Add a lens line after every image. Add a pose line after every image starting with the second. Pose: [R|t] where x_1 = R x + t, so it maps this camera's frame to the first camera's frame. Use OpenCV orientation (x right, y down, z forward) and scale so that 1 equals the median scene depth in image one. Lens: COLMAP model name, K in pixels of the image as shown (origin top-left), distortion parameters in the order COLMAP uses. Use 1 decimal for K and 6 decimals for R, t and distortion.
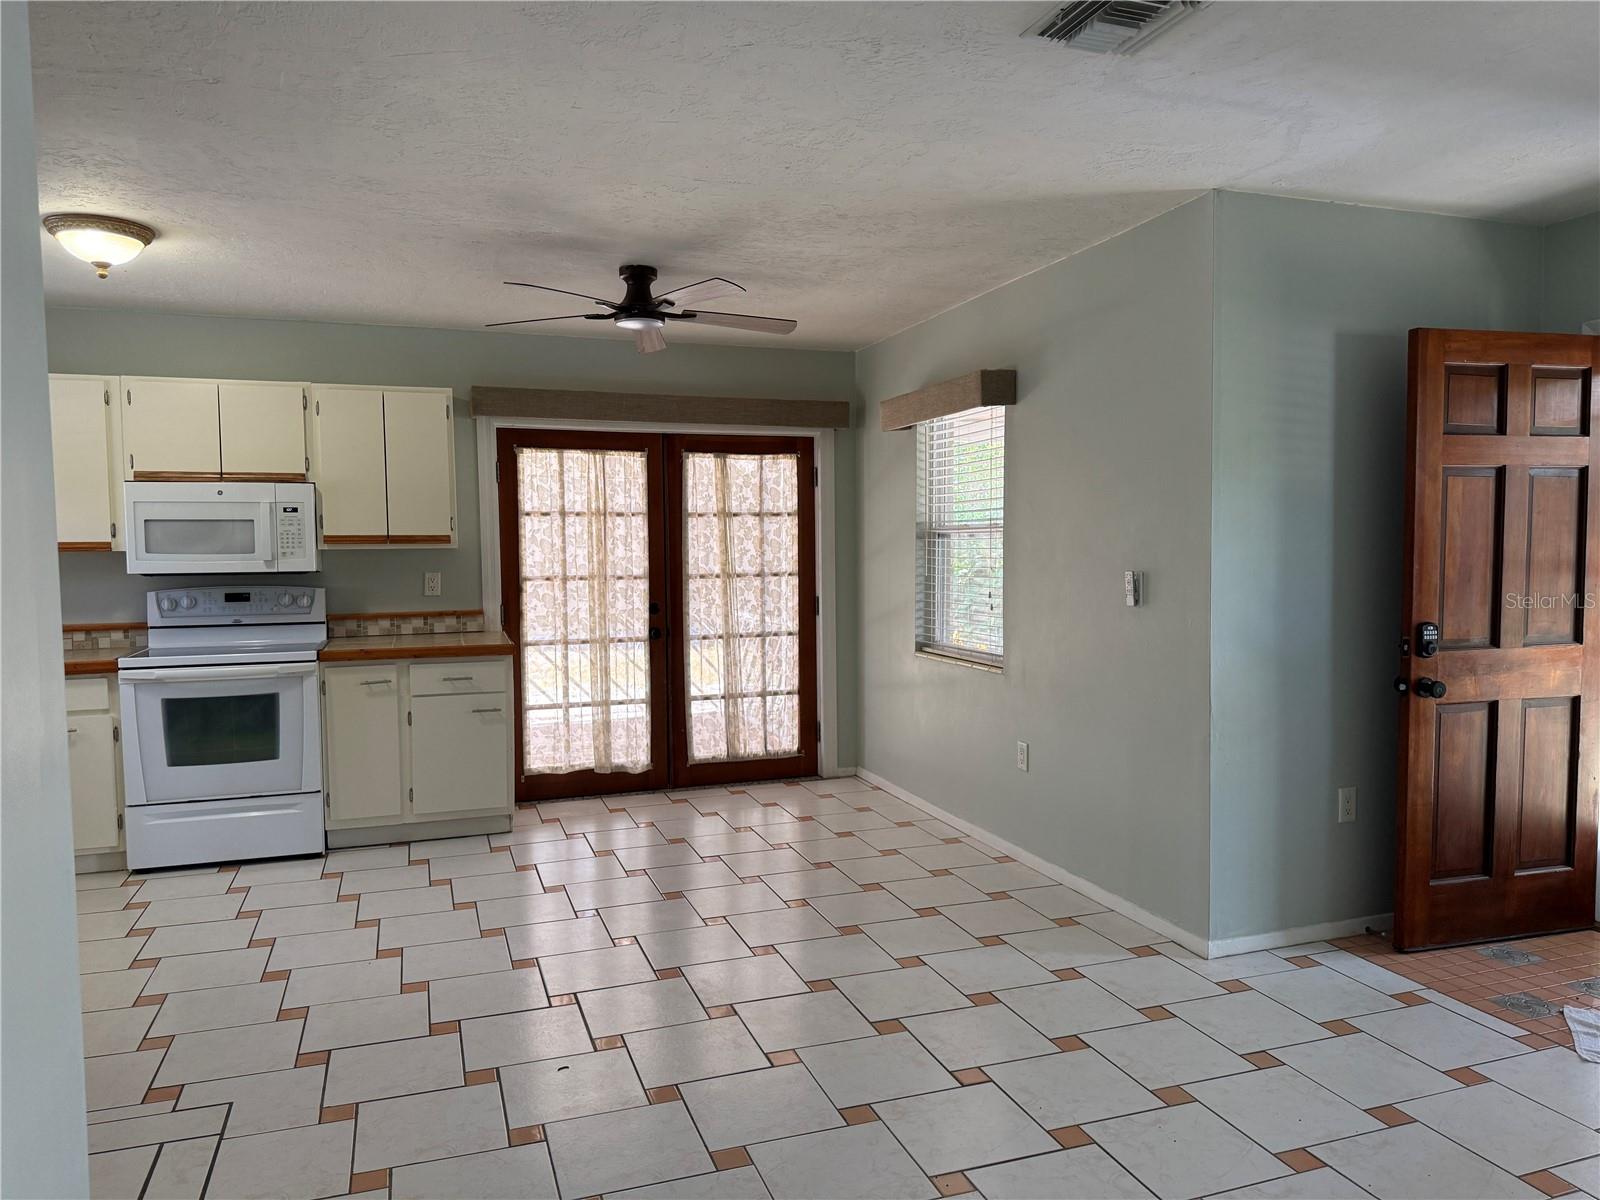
lens RADIAL K [[1122.0, 0, 806.7], [0, 1122.0, 601.5], [0, 0, 1]] dist [0.050539, -0.041435]
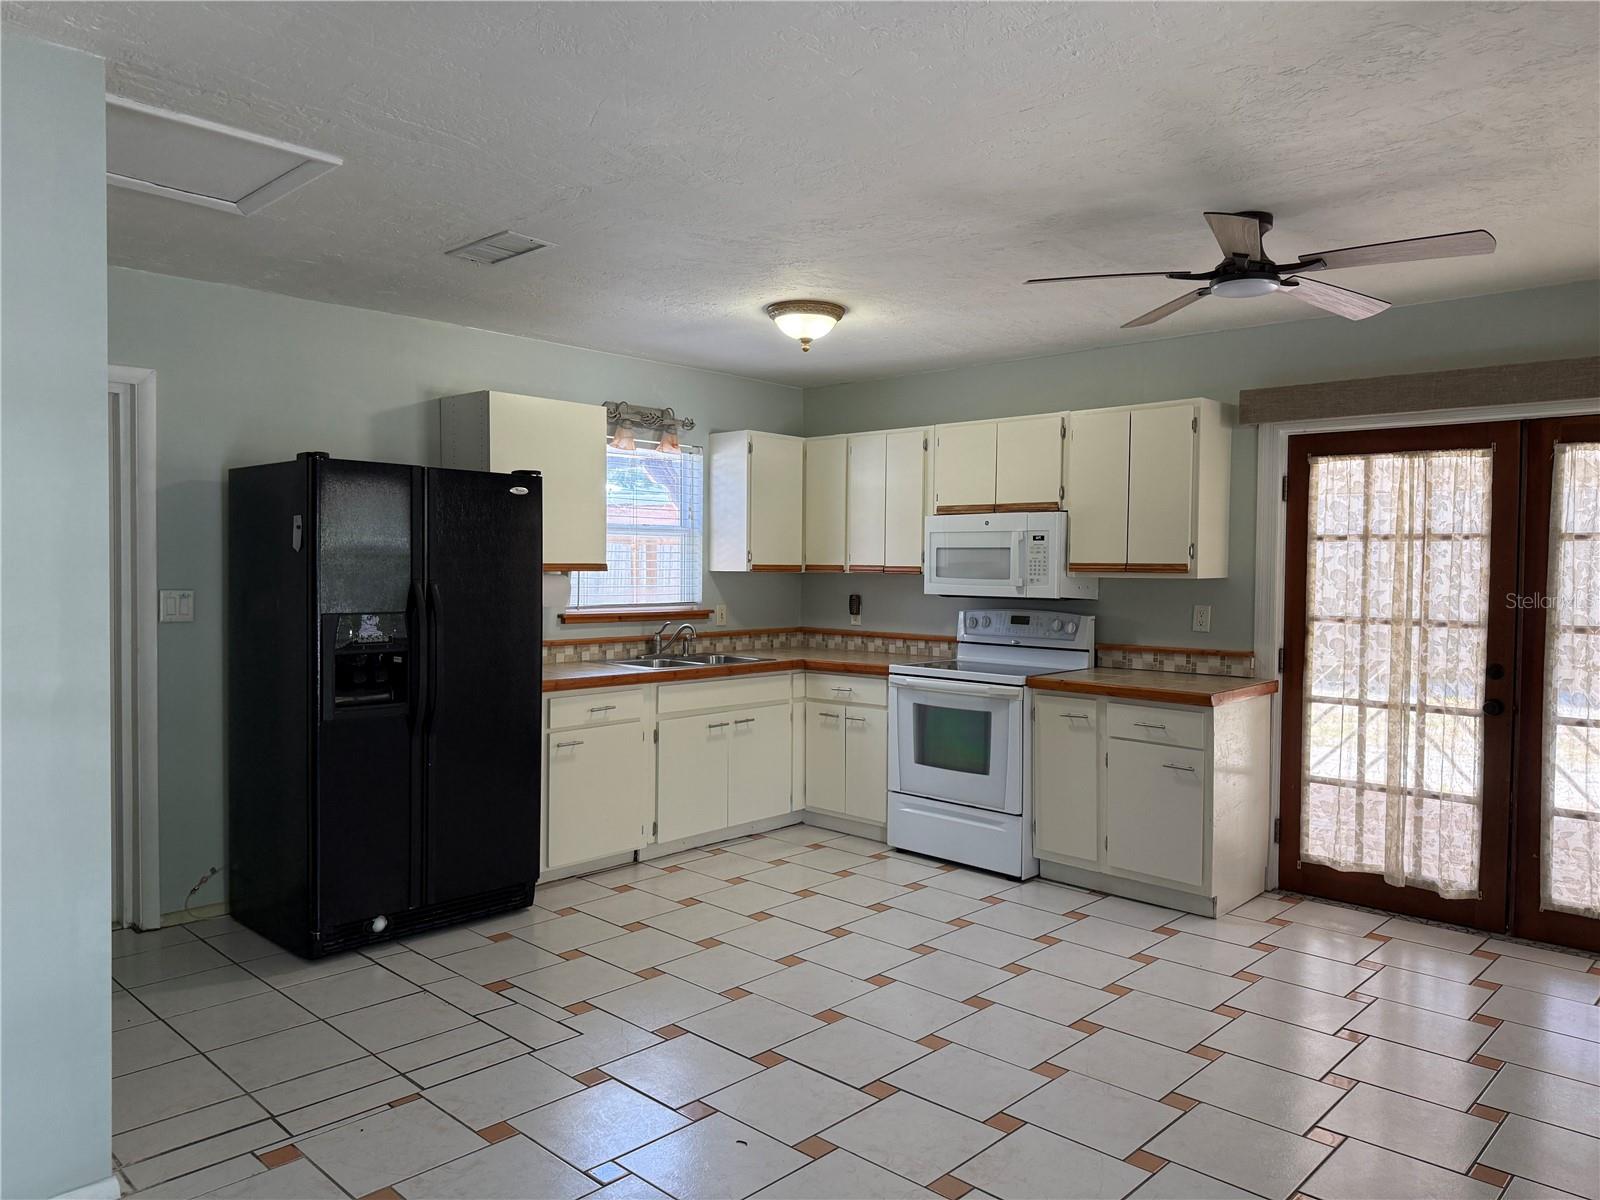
lens RADIAL K [[1122.0, 0, 802.3], [0, 1122.0, 593.9], [0, 0, 1]] dist [0.050539, -0.041435]
pose [[0.448106, 0.035919, -0.893258, 0.340291], [-0.061131, 0.998085, 0.009467, -0.025125], [0.891888, 0.050363, 0.449444, 0.334813]]
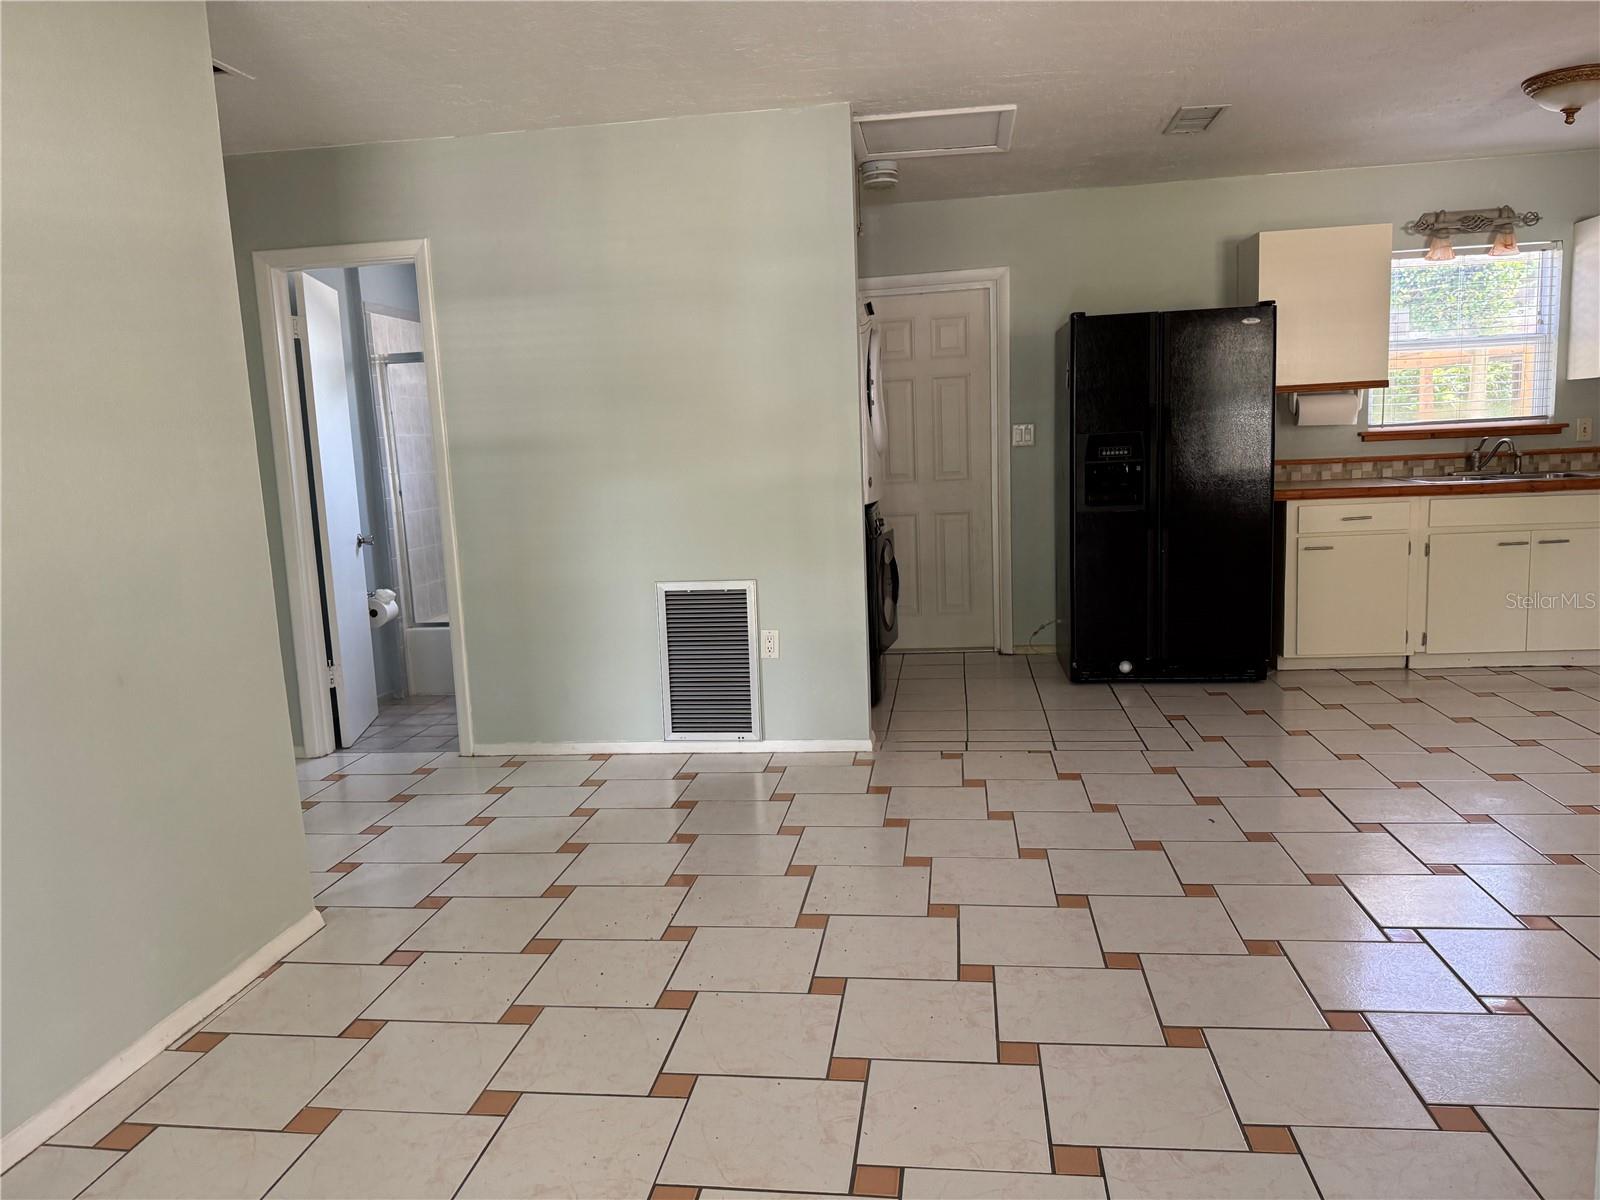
lens RADIAL K [[1122.0, 0, 801.1], [0, 1122.0, 603.1], [0, 0, 1]] dist [0.050539, -0.041435]
pose [[-0.444263, 0.164226, -0.880716, 0.516925], [0.001119, 0.983156, 0.182763, -0.022537], [0.895896, 0.080210, -0.436963, 0.564206]]
